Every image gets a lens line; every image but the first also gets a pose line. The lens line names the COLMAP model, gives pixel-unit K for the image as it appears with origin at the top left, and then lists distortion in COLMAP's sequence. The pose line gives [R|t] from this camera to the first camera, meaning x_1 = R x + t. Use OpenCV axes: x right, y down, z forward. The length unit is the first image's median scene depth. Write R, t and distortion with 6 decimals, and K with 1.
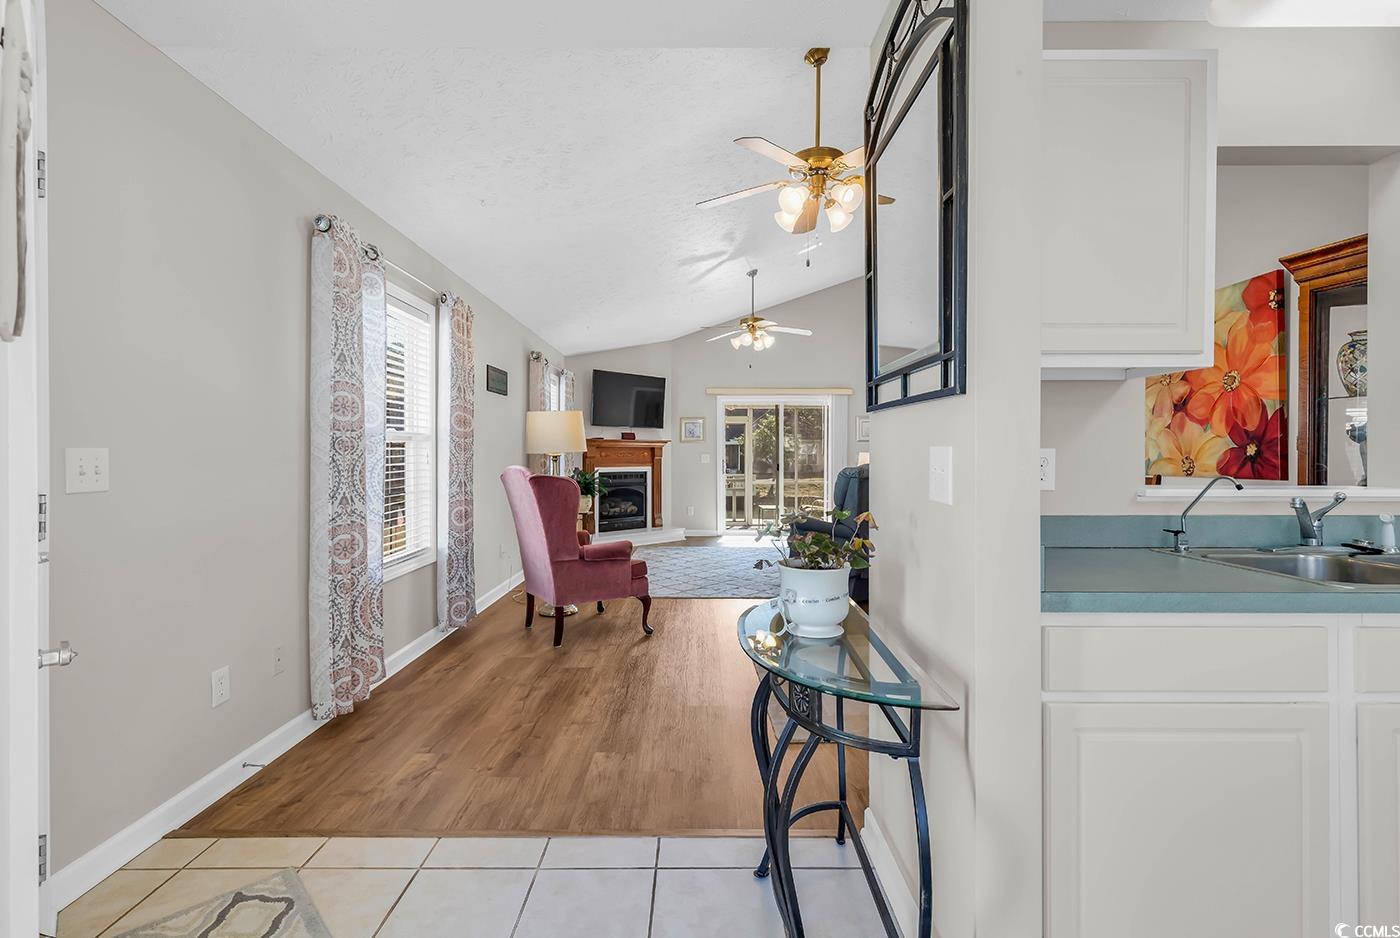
lens RADIAL K [[660.1, 0, 698.5], [0, 660.1, 455.6], [0, 0, 1]] dist [-0.002360, -0.000115]
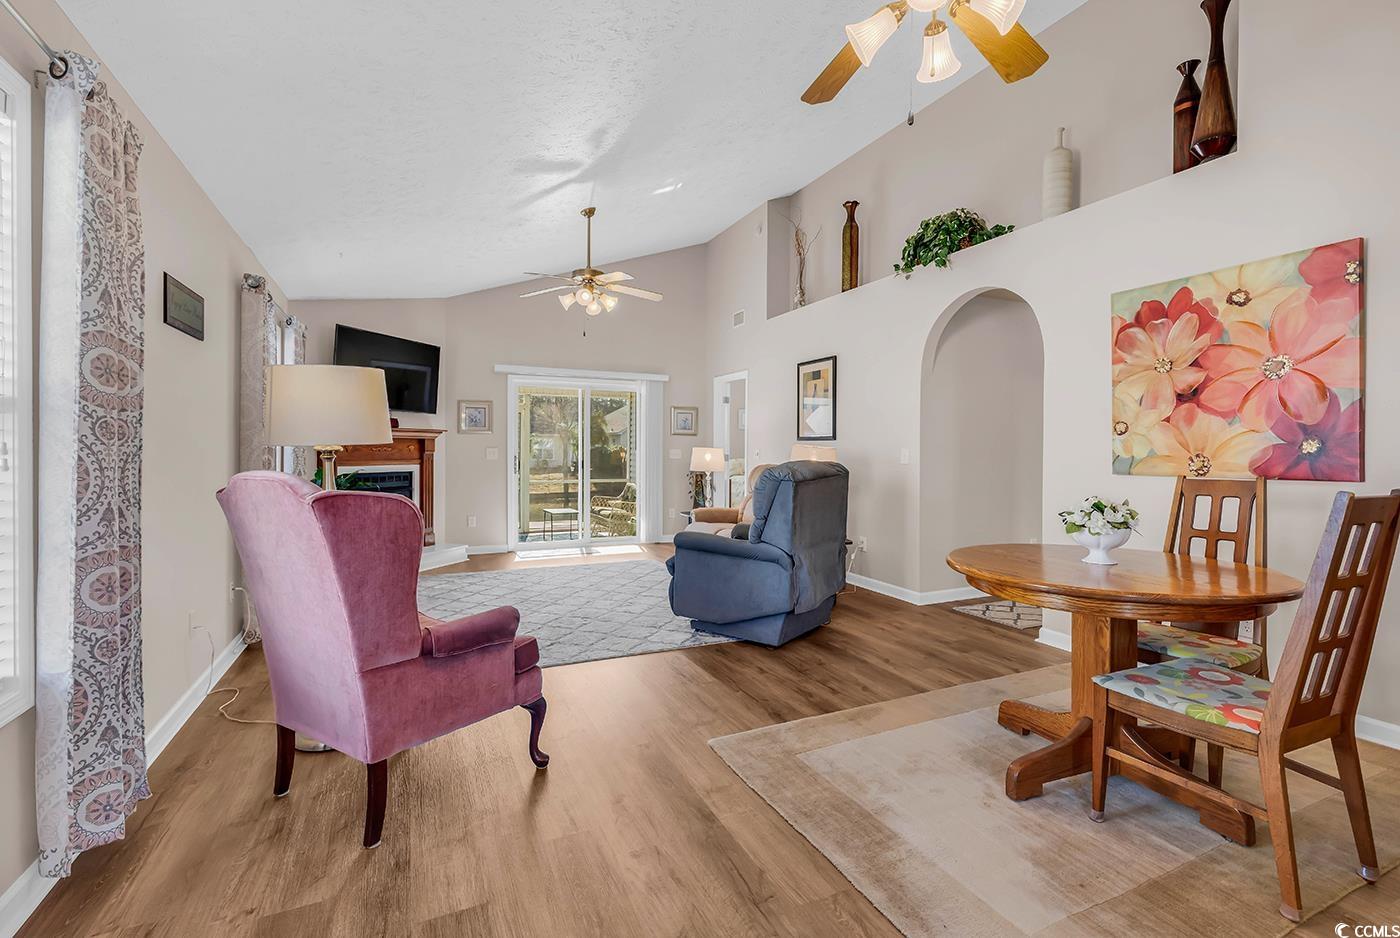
lens RADIAL K [[639.8, 0, 706.7], [0, 639.8, 451.0], [0, 0, 1]] dist [-0.002165, 0.000113]
pose [[0.903528, 0.003082, 0.428517, -0.183051], [-0.003469, 0.999994, 0.000122, -0.000114], [-0.428514, -0.001597, 0.903534, 0.445504]]
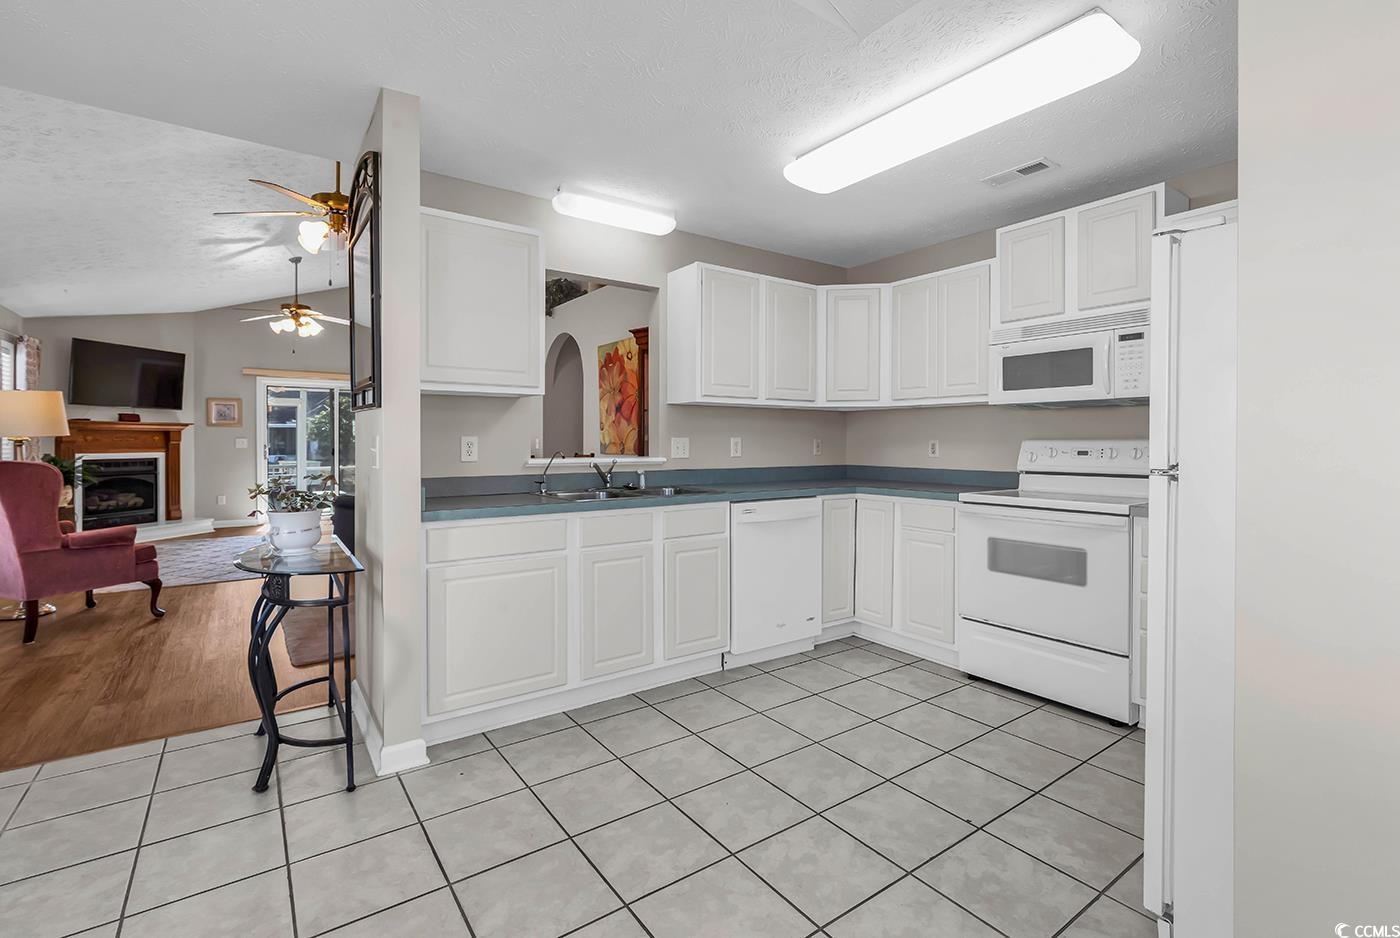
lens RADIAL K [[641.9, 0, 729.8], [0, 641.9, 445.0], [0, 0, 1]] dist [-0.001649, 0.000480]
pose [[0.797381, -0.002343, 0.603471, 0.029686], [-0.001851, 0.999978, 0.006329, -0.000542], [-0.603473, -0.006164, 0.797360, -0.308124]]
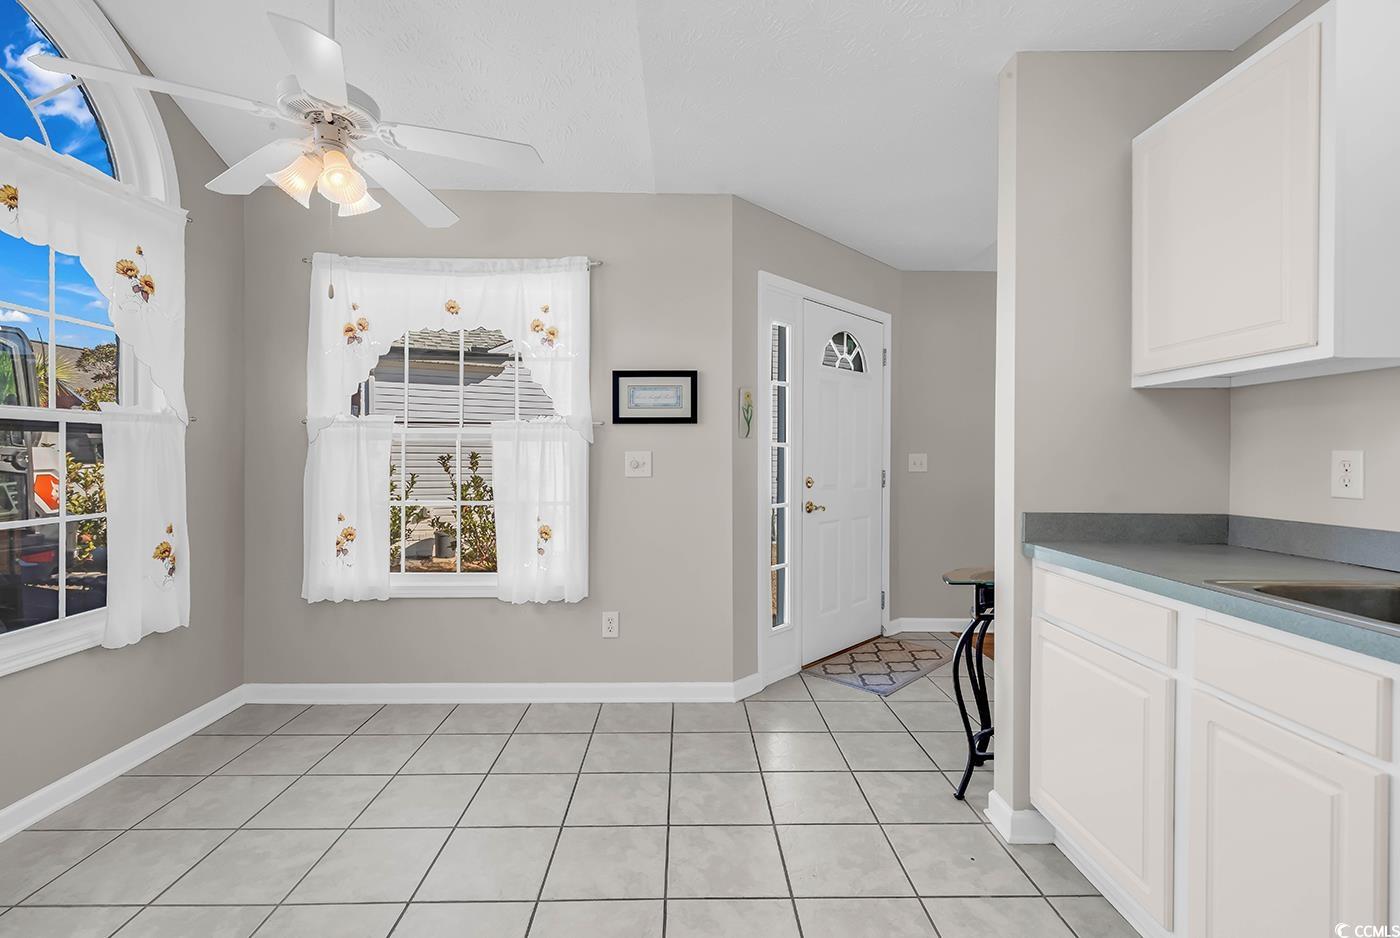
lens RADIAL K [[660.1, 0, 698.5], [0, 660.1, 455.6], [0, 0, 1]] dist [-0.002360, -0.000115]
pose [[0.023259, -0.001327, -0.999729, 0.625203], [-0.004124, 0.999990, -0.001423, -0.000165], [0.999721, 0.004156, 0.023253, 0.049426]]
